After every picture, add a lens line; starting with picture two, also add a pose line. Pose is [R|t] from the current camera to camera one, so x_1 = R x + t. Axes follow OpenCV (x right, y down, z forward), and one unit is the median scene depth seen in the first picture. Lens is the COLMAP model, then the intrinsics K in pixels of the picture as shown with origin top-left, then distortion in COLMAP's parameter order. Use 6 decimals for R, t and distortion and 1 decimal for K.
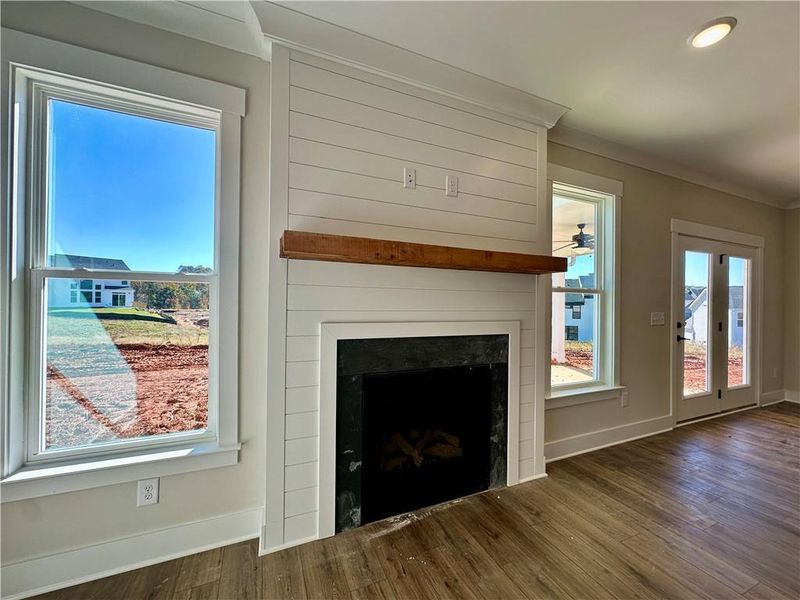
lens RADIAL K [[318.3, 0, 399.8], [0, 318.3, 301.2], [0, 0, 1]] dist [-0.002090, -0.000160]
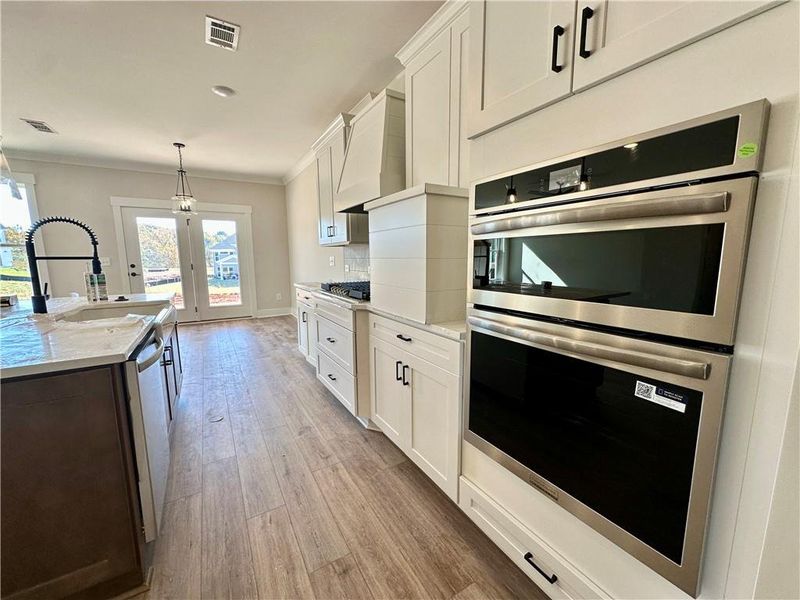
lens RADIAL K [[320.7, 0, 399.0], [0, 320.7, 300.4], [0, 0, 1]] dist [-0.001723, 0.000141]
pose [[0.990546, -0.039789, 0.131286, 1.947468], [0.020542, 0.989244, 0.144827, 0.041027], [-0.135636, -0.140761, 0.980708, -0.763143]]
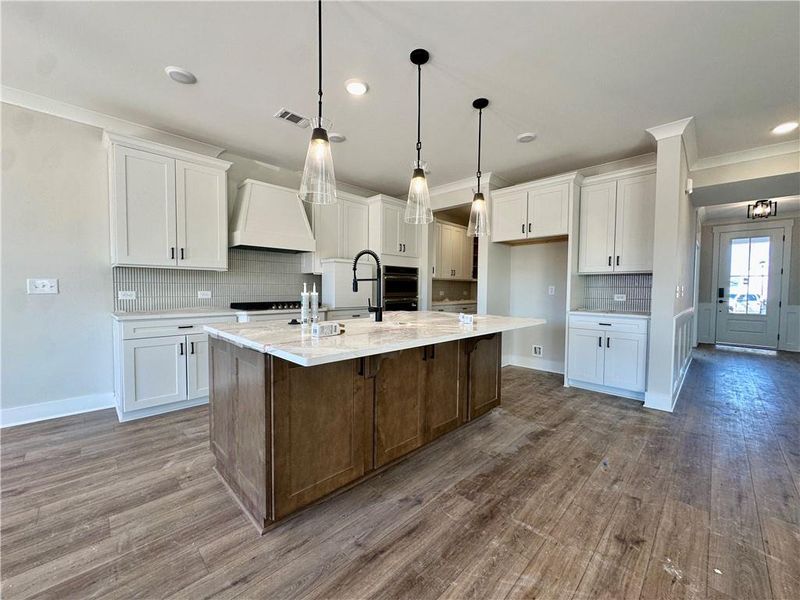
lens RADIAL K [[320.7, 0, 399.0], [0, 320.7, 300.4], [0, 0, 1]] dist [-0.001723, 0.000141]
pose [[-0.368054, -0.052025, 0.928348, 0.779851], [-0.017036, 0.998643, 0.049210, 0.046286], [-0.929648, 0.002297, -0.368441, 0.032856]]
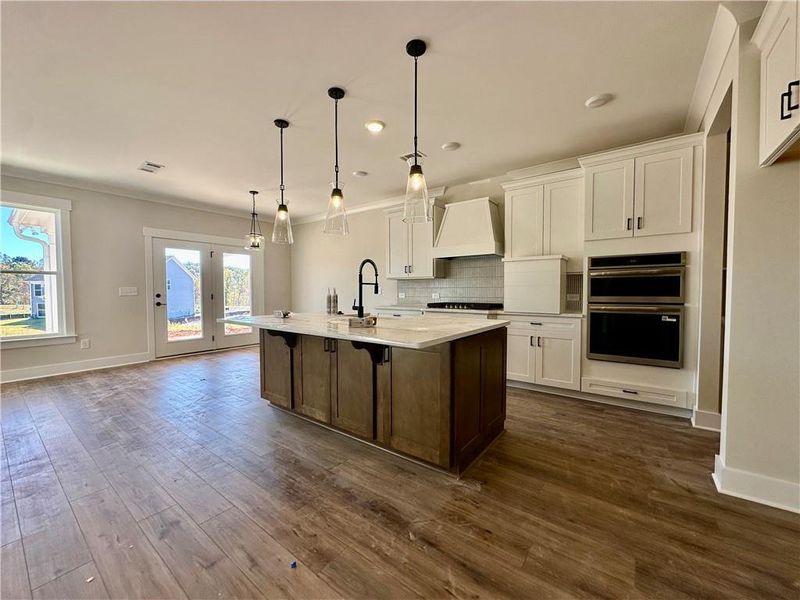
lens RADIAL K [[318.3, 0, 399.8], [0, 318.3, 301.2], [0, 0, 1]] dist [-0.002090, -0.000160]
pose [[0.869144, -0.034553, 0.493351, 1.123395], [0.013158, 0.998819, 0.046774, 0.044878], [-0.494385, -0.034162, 0.868572, -0.958101]]
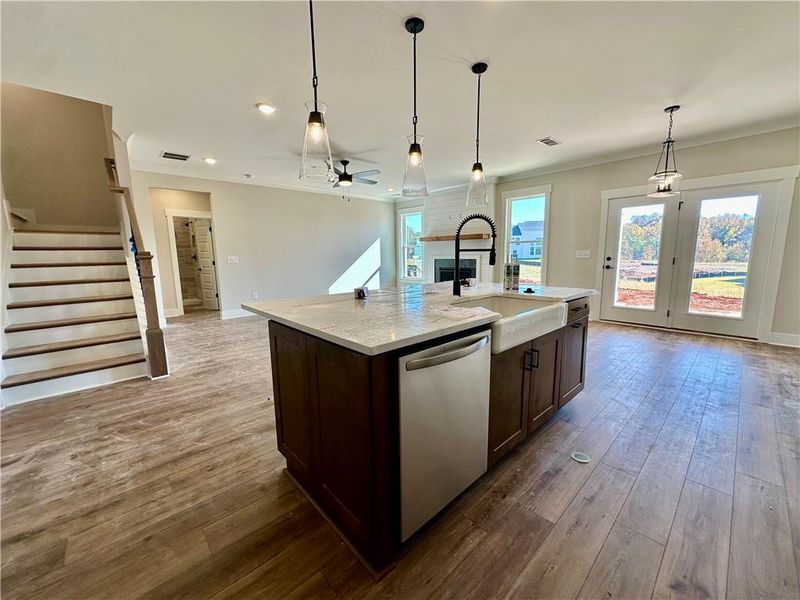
lens RADIAL K [[318.3, 0, 399.8], [0, 318.3, 301.2], [0, 0, 1]] dist [-0.002090, -0.000160]
pose [[0.331886, 0.120611, -0.935577, 2.004735], [0.021921, 0.990539, 0.135473, 0.047879], [0.943065, -0.065470, 0.326102, -0.500795]]
